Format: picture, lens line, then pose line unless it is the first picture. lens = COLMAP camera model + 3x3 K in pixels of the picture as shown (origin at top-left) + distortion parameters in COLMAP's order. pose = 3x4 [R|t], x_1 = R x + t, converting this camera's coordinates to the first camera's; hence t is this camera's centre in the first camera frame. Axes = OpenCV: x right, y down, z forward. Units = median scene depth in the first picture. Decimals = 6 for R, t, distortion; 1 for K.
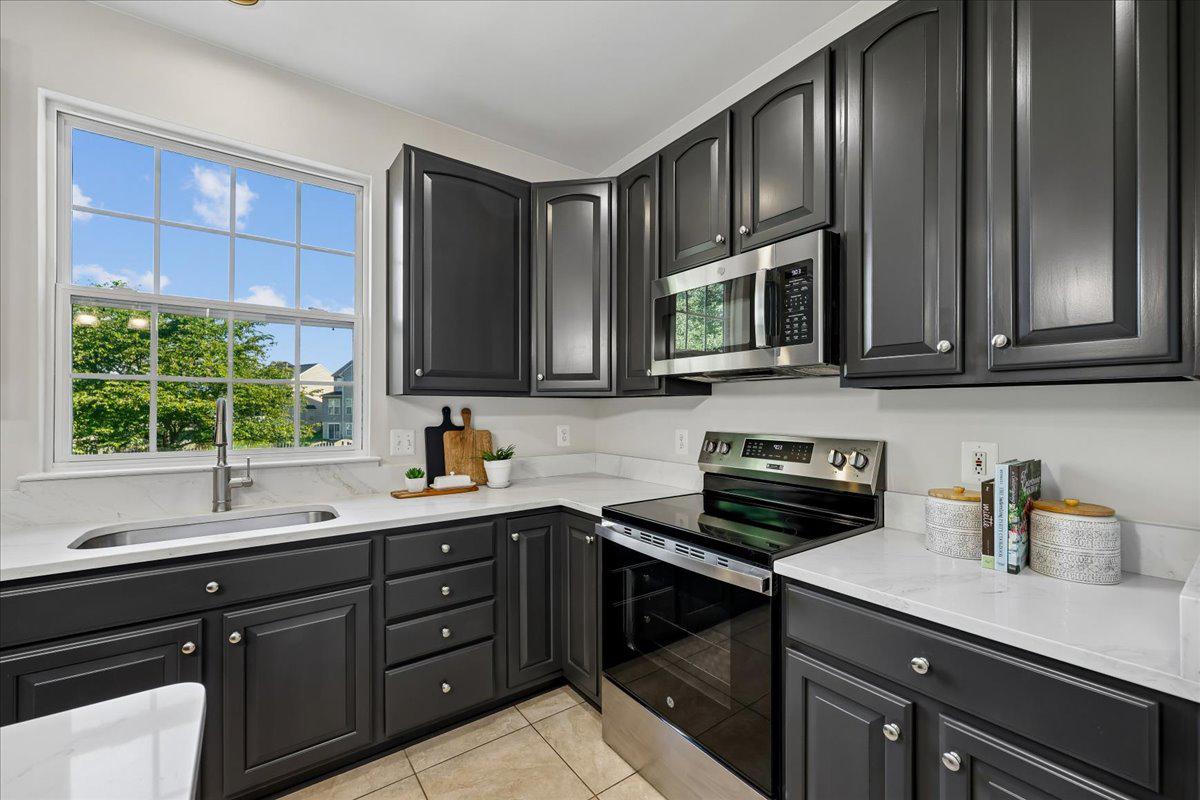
lens RADIAL K [[484.4, 0, 607.1], [0, 484.4, 407.8], [0, 0, 1]] dist [0.000416, 0.000060]
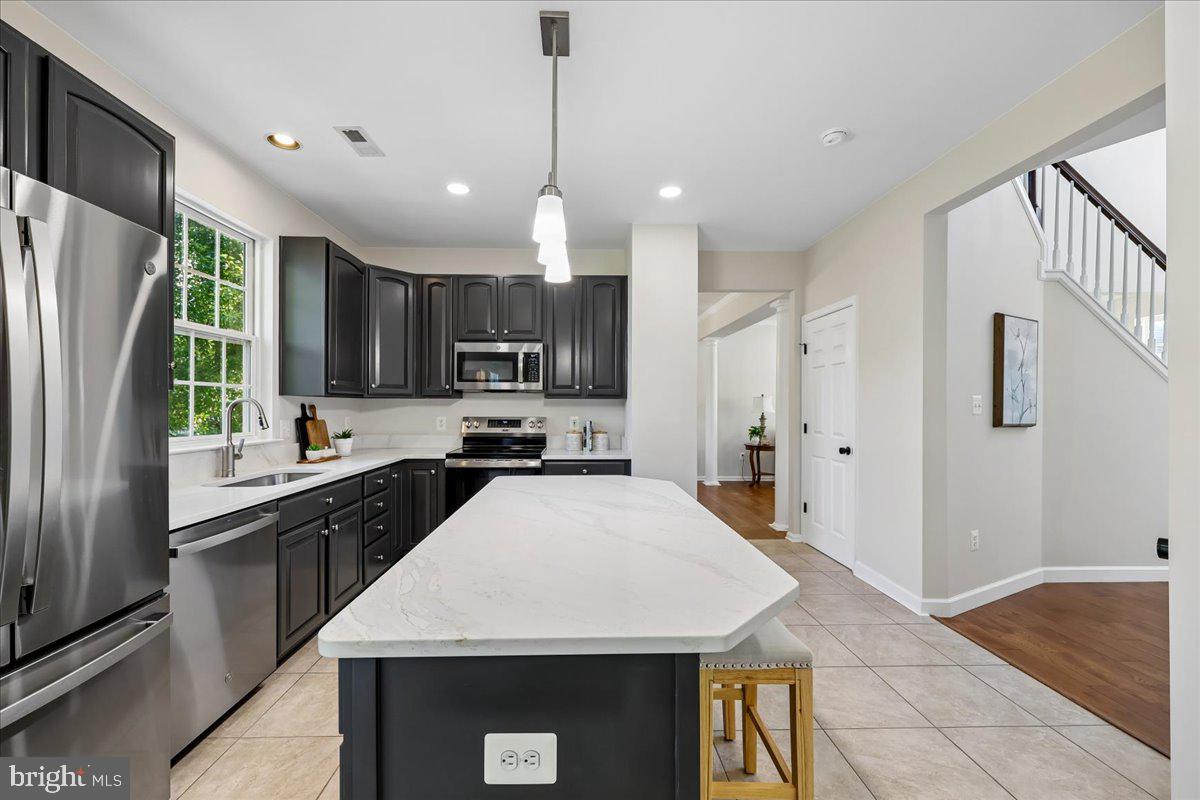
lens RADIAL K [[484.4, 0, 596.2], [0, 484.4, 407.1], [0, 0, 1]] dist [0.000416, 0.000060]
pose [[0.564211, -0.001711, 0.825629, -1.314683], [-0.003792, 0.999982, 0.004663, -0.002499], [-0.825622, -0.005761, 0.564194, -0.664526]]
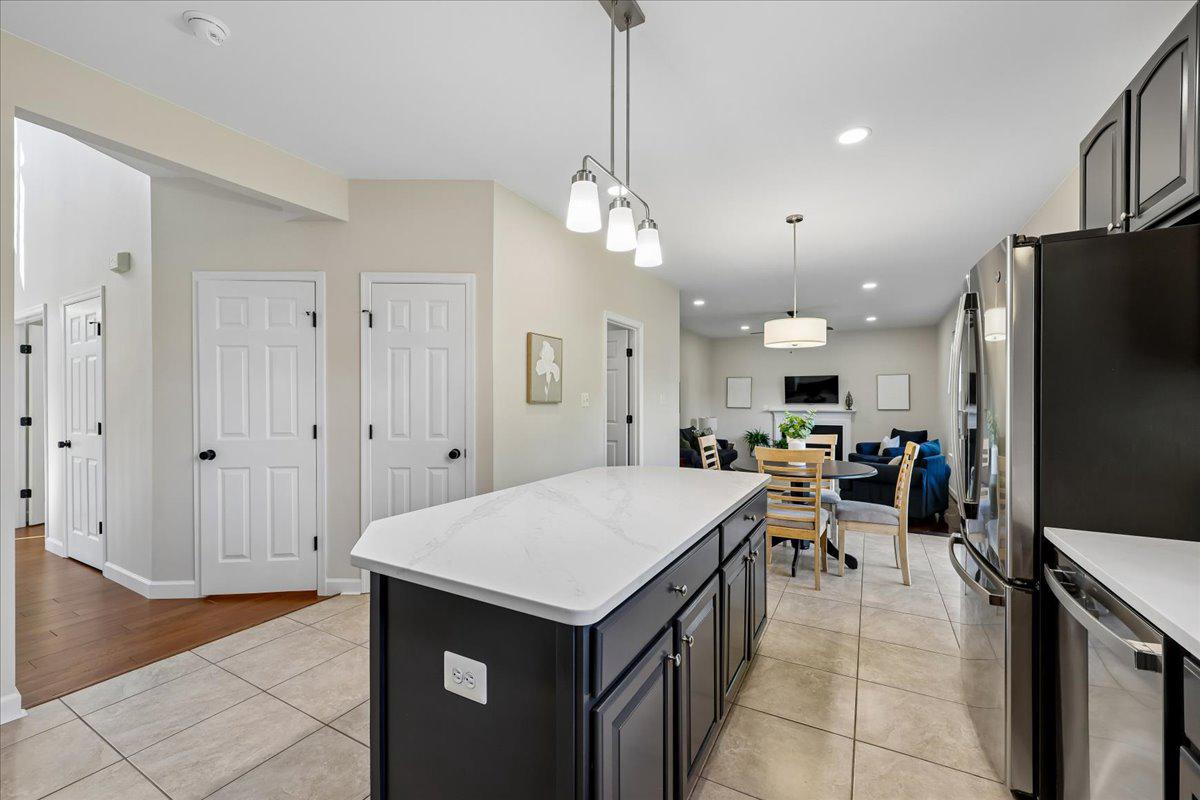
lens RADIAL K [[484.4, 0, 603.1], [0, 484.4, 401.2], [0, 0, 1]] dist [0.000416, 0.000060]
pose [[-0.907996, -0.000112, -0.418978, -0.131589], [0.000640, 0.999998, -0.001653, 0.005251], [0.418978, -0.001769, -0.907995, 0.792075]]
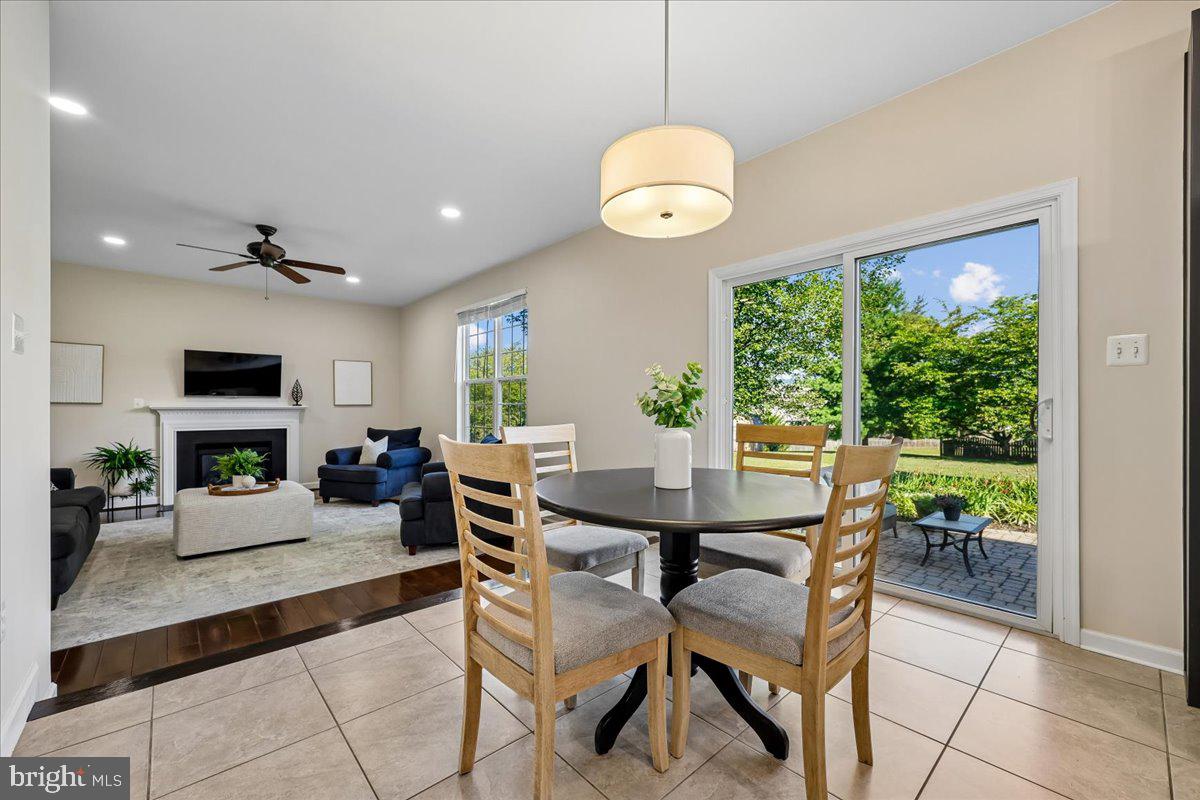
lens RADIAL K [[484.4, 0, 602.2], [0, 484.4, 409.6], [0, 0, 1]] dist [0.000416, 0.000060]
pose [[0.097838, 0.002913, -0.995198, -0.831281], [0.004294, 0.999985, 0.003349, 0.120621], [0.995193, -0.004601, 0.097824, -0.914319]]
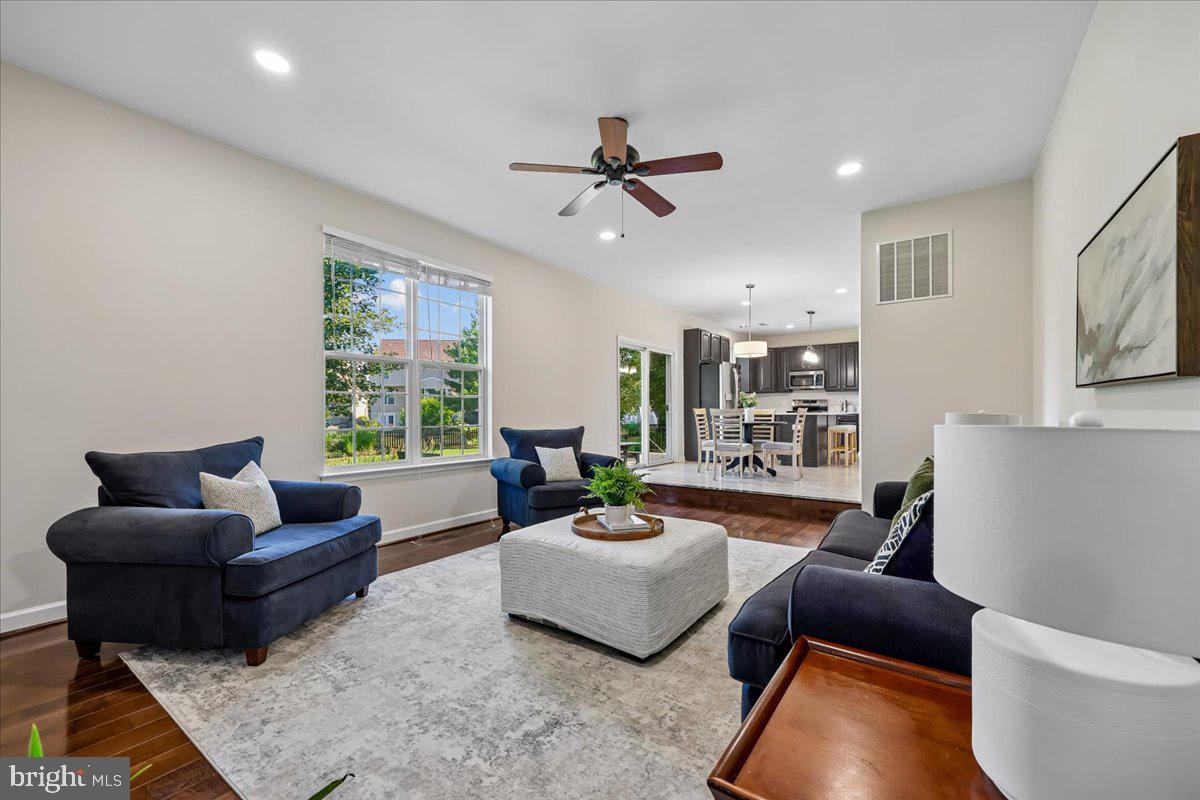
lens RADIAL K [[484.4, 0, 597.6], [0, 484.4, 407.3], [0, 0, 1]] dist [0.000416, 0.000060]
pose [[0.955825, -0.006182, 0.293871, -3.911353], [0.006033, 0.999981, 0.001411, 0.131357], [-0.293874, 0.000425, 0.955844, -3.941643]]
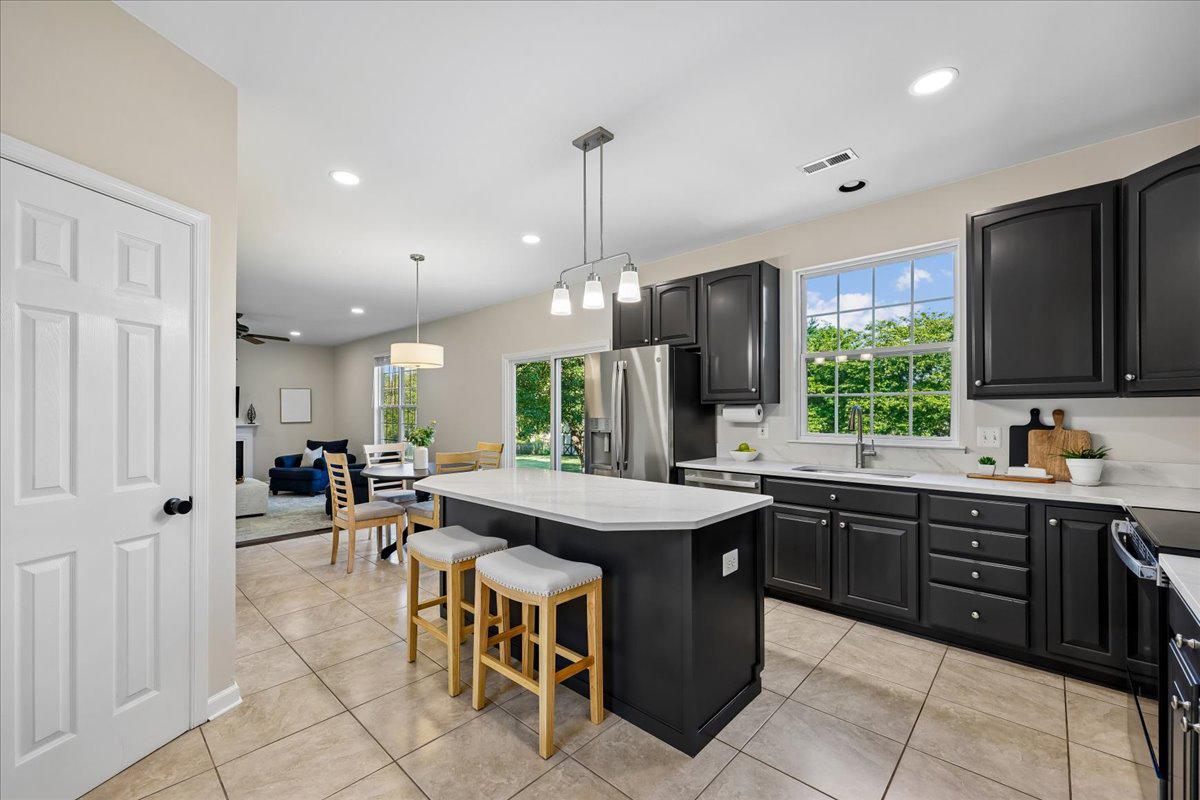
lens RADIAL K [[484.4, 0, 601.3], [0, 484.4, 411.9], [0, 0, 1]] dist [0.000416, 0.000060]
pose [[0.182202, -0.001420, -0.983260, 0.769504], [0.007797, 0.999970, 0.000001, -0.002486], [0.983230, -0.007667, 0.182208, -0.263604]]
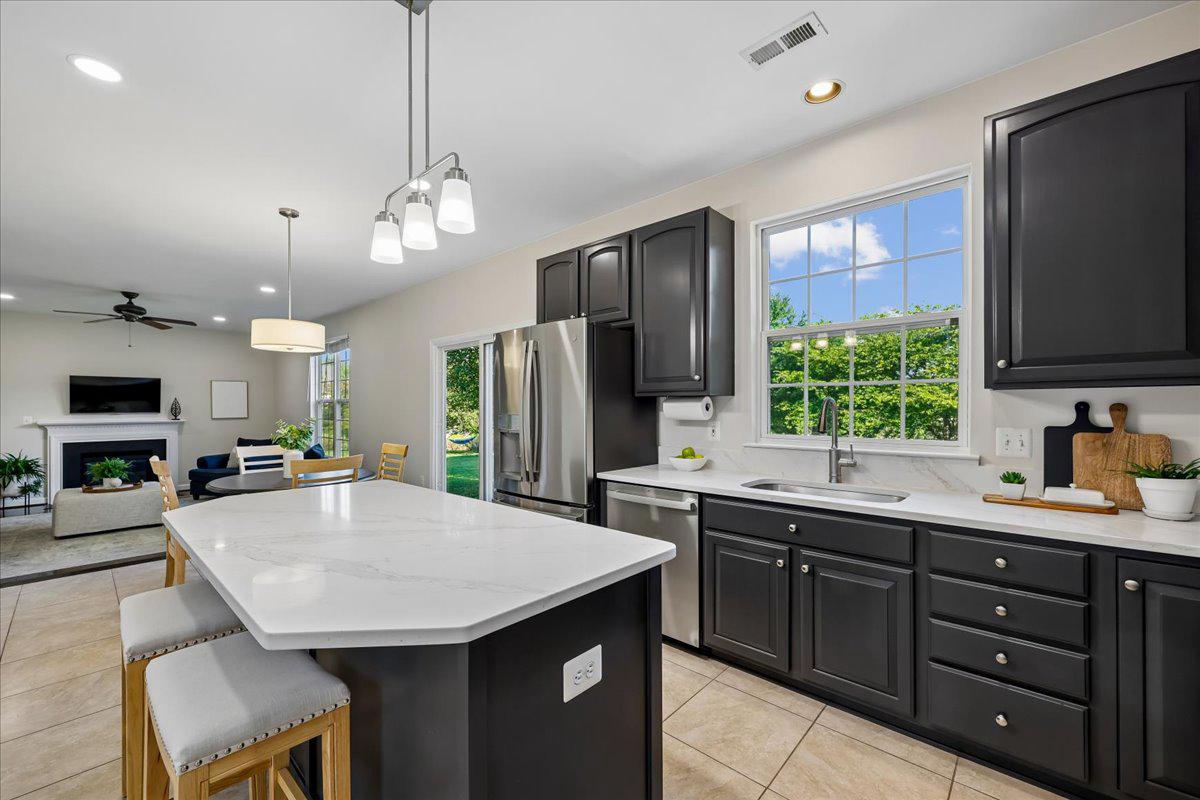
lens RADIAL K [[484.4, 0, 601.0], [0, 484.4, 408.4], [0, 0, 1]] dist [0.000416, 0.000060]
pose [[0.191742, 0.000833, -0.981445, 0.369577], [0.006590, 0.999976, 0.002136, 0.002211], [0.981423, -0.006877, 0.191732, 0.112046]]
